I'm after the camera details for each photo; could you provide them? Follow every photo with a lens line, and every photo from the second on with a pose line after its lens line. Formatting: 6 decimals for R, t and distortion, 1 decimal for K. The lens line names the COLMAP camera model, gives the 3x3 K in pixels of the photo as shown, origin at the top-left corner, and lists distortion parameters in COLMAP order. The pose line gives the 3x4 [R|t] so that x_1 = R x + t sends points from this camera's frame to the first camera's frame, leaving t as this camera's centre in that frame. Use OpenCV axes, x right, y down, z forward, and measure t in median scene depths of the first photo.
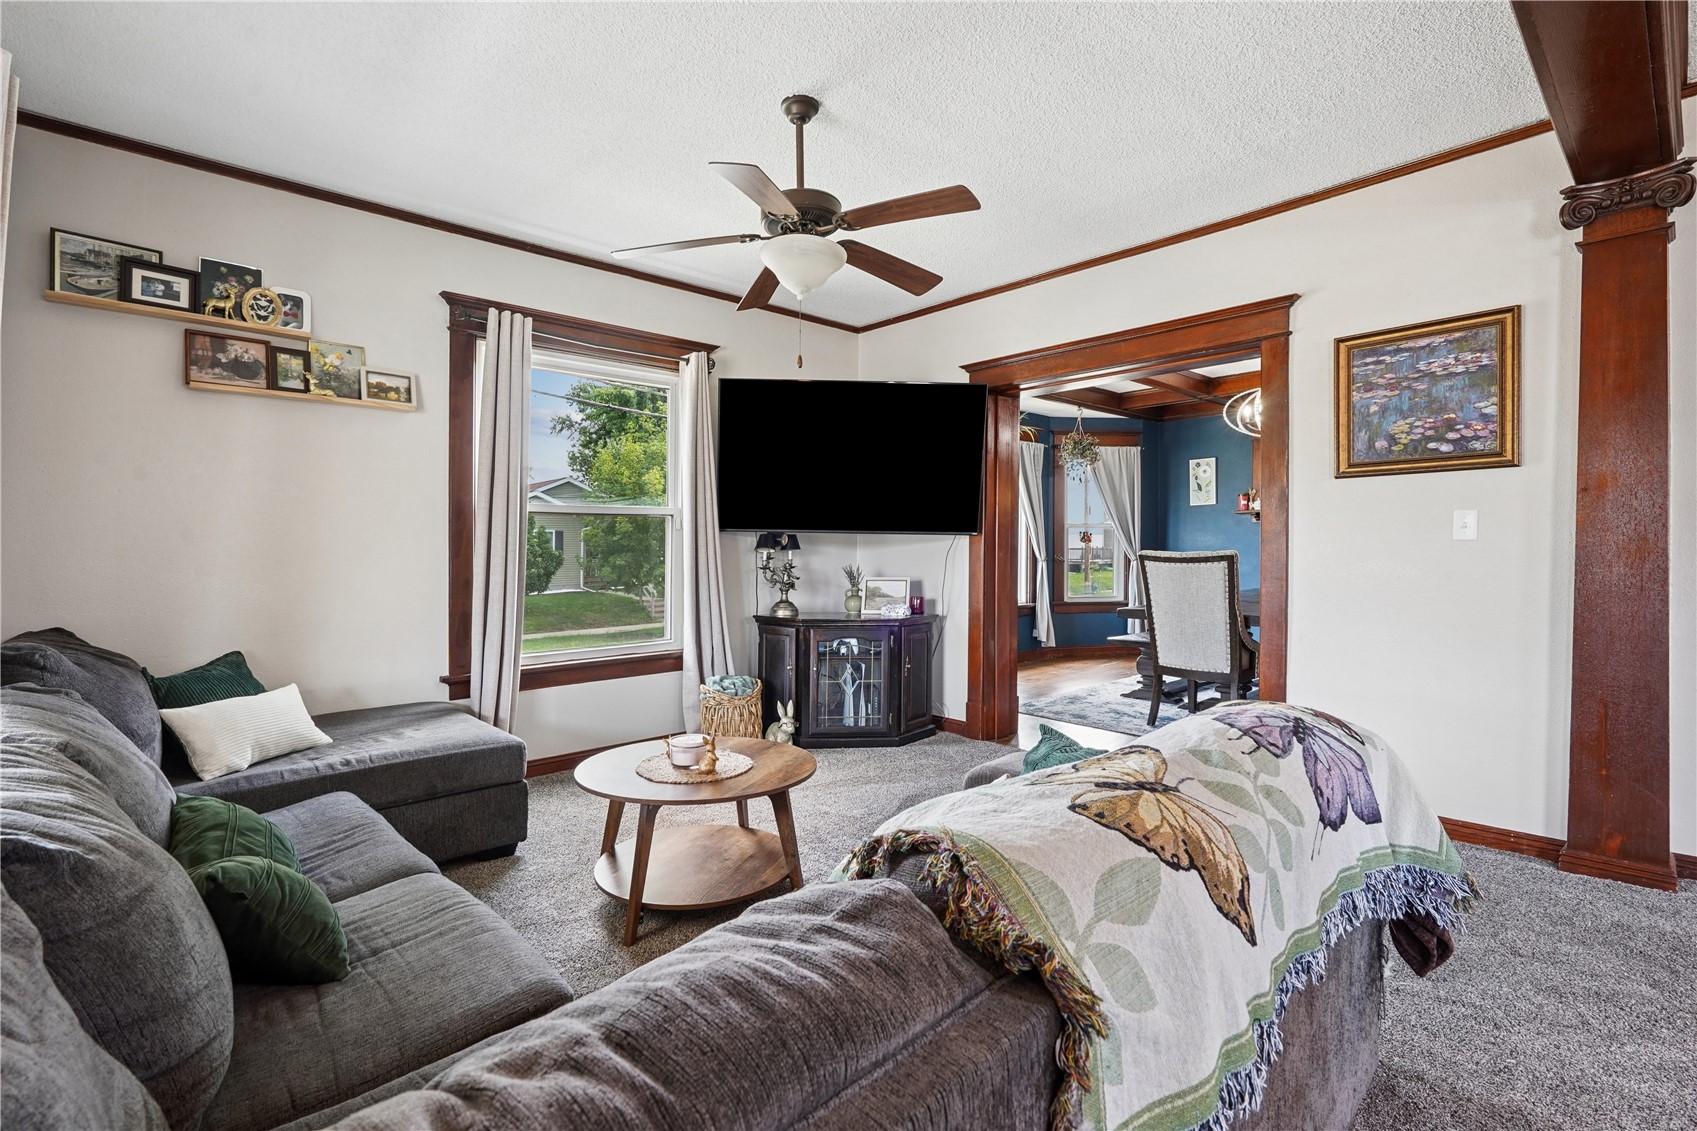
lens RADIAL K [[791.1, 0, 846.9], [0, 791.1, 553.3], [0, 0, 1]] dist [-0.003165, 0.000175]
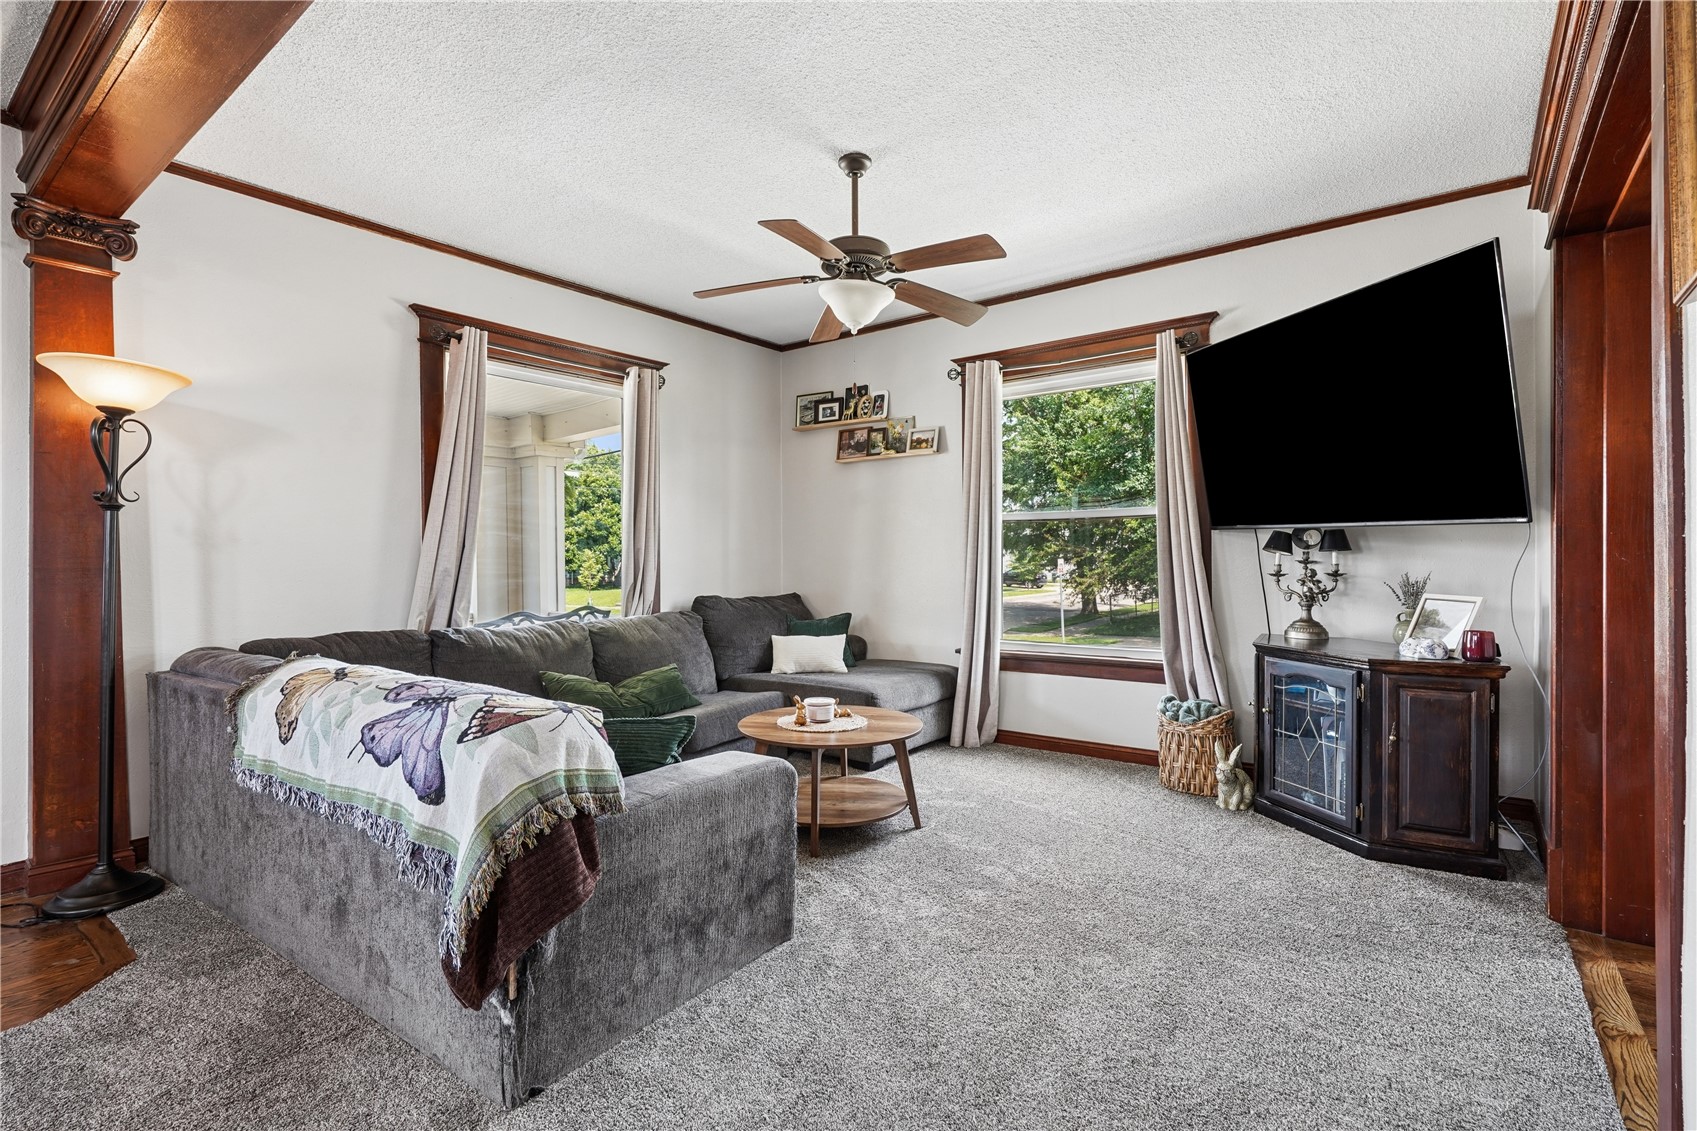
lens RADIAL K [[791.1, 0, 847.3], [0, 791.1, 562.6], [0, 0, 1]] dist [-0.003165, 0.000175]
pose [[0.167915, -0.002939, -0.985797, 0.861727], [-0.008894, 0.999950, -0.004496, 0.020196], [0.985761, 0.009523, 0.167881, 0.672330]]
